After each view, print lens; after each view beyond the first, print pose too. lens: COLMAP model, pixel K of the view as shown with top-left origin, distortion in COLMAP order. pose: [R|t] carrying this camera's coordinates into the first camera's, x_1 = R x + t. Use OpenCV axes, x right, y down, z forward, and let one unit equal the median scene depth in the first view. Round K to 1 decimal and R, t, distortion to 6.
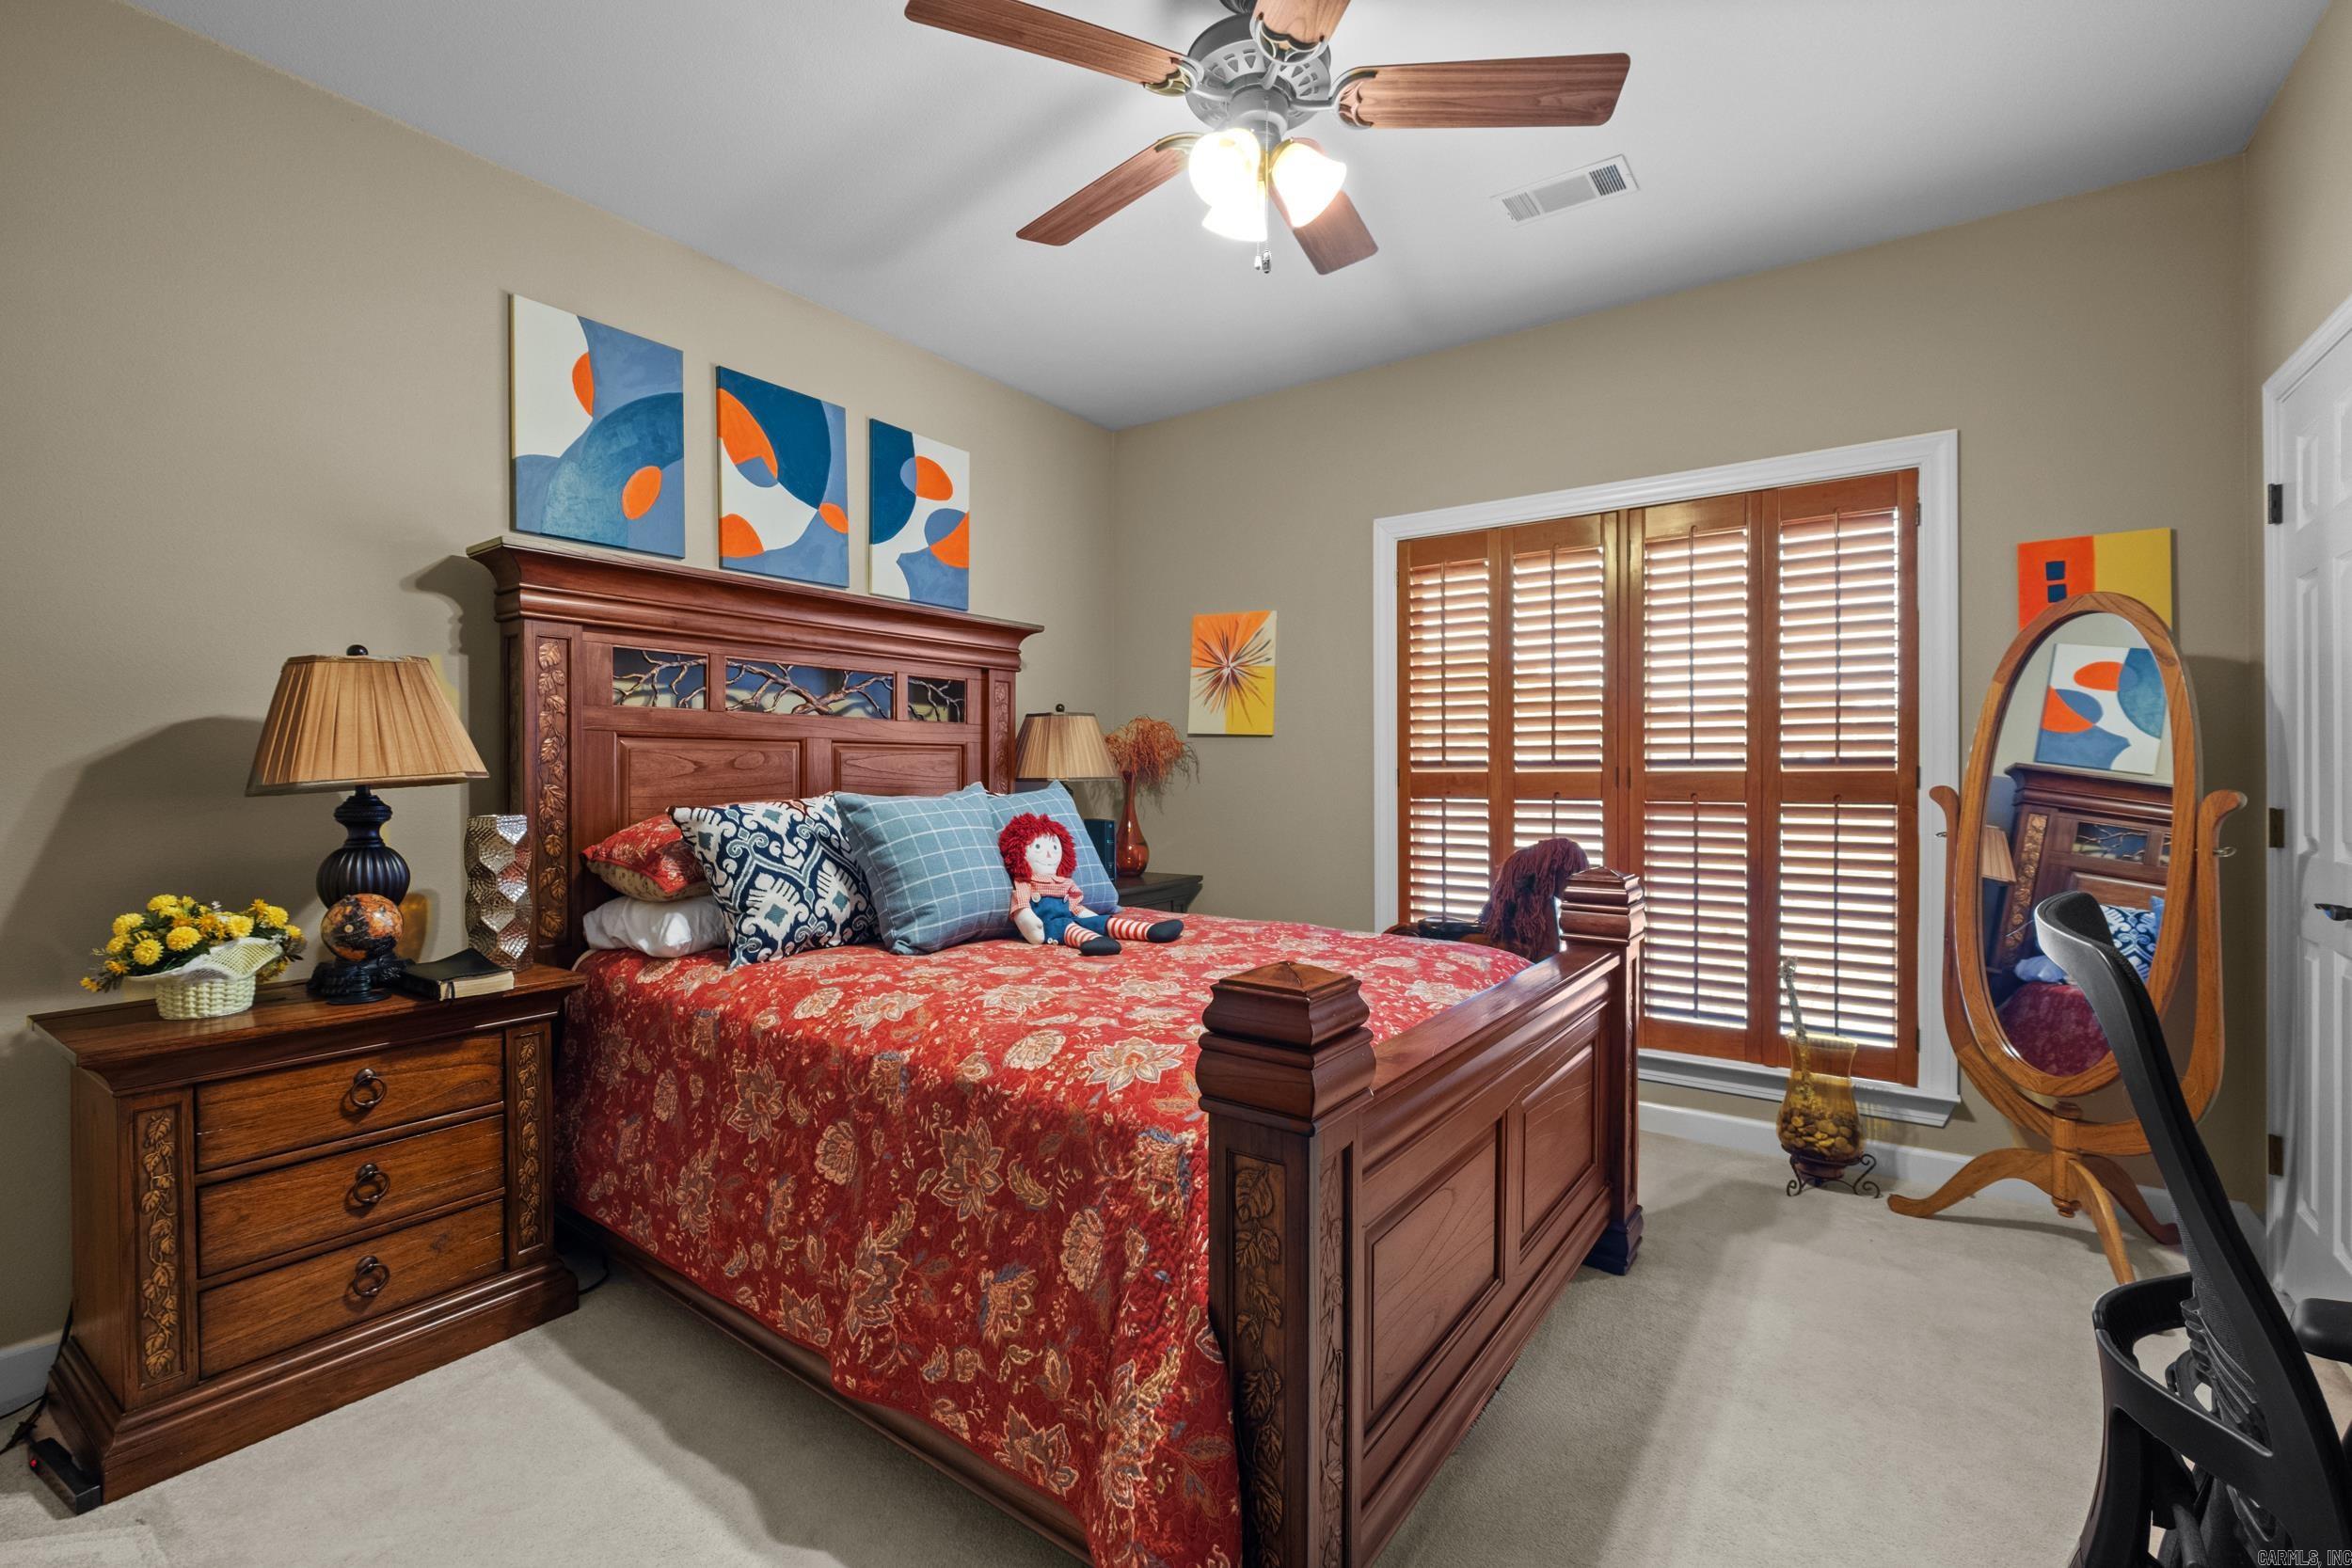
lens RADIAL K [[1024.3, 0, 1171.8], [0, 1024.3, 788.1], [0, 0, 1]] dist [-0.008134, -0.000313]
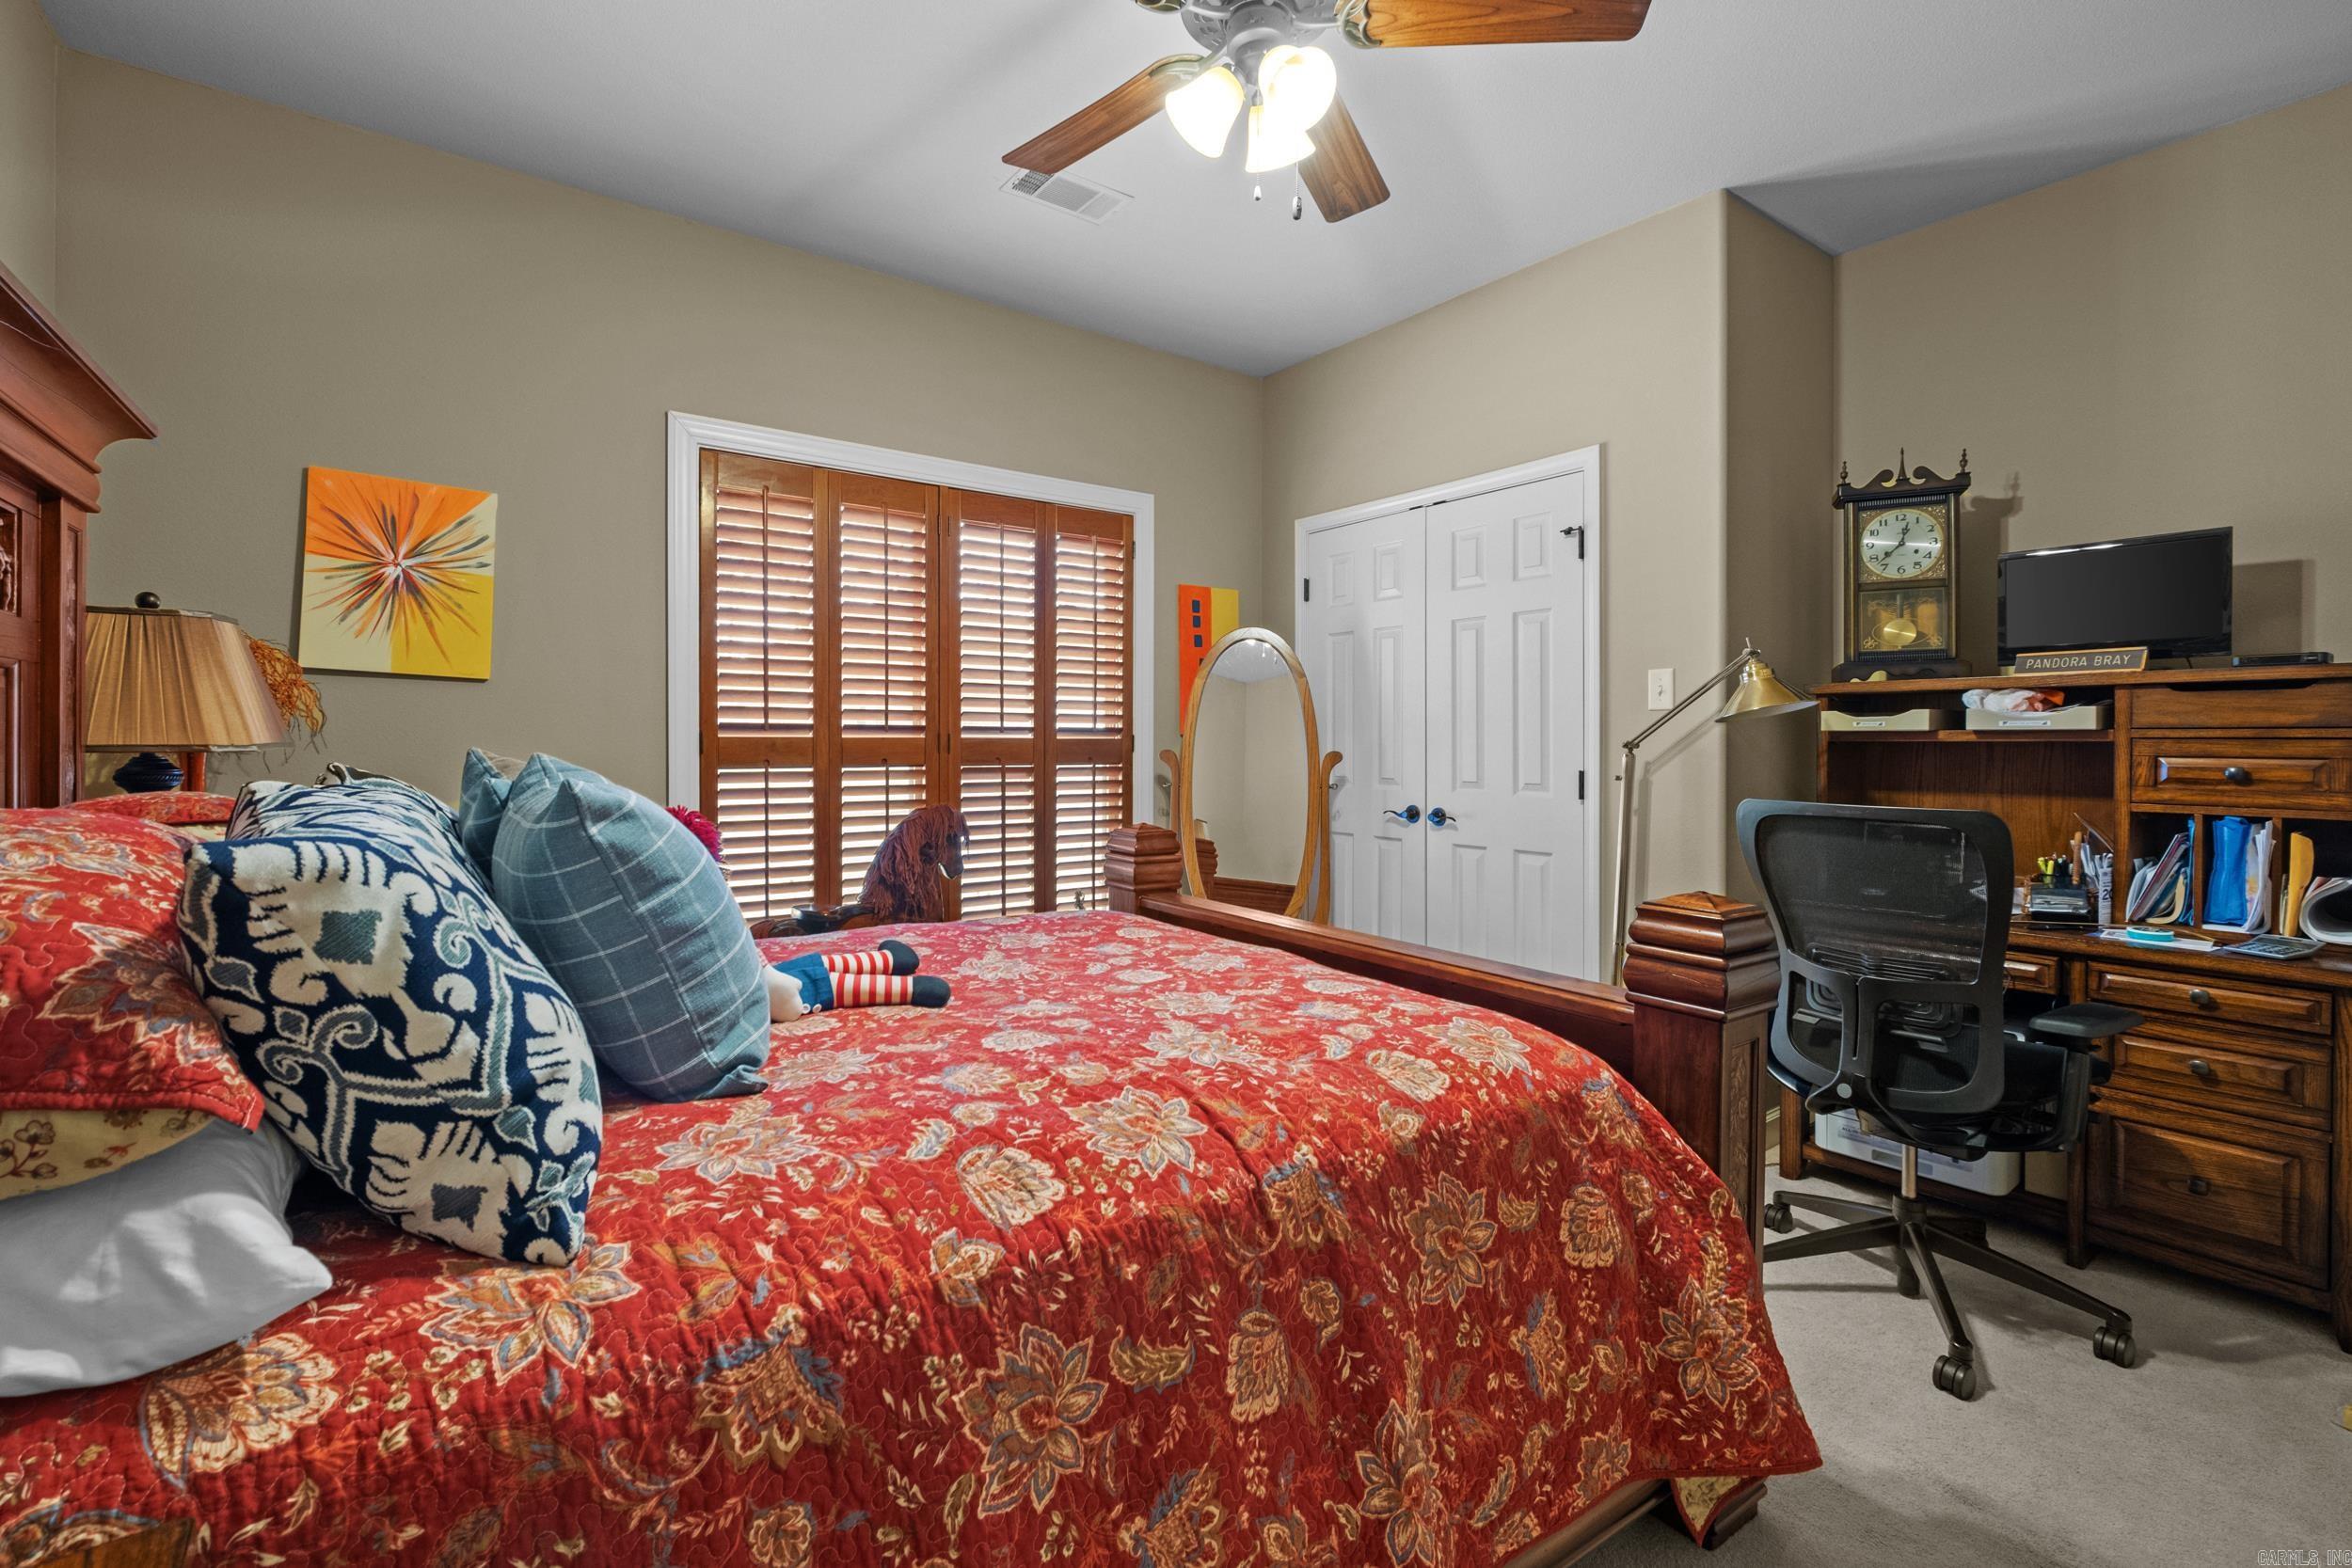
lens RADIAL K [[1031.9, 0, 1161.7], [0, 1031.9, 753.3], [0, 0, 1]] dist [-0.003842, -0.000095]
pose [[0.321517, -0.009975, 0.946851, -0.549676], [0.007924, 0.999938, 0.007844, -0.007515], [-0.946871, 0.004981, 0.321576, 0.511020]]
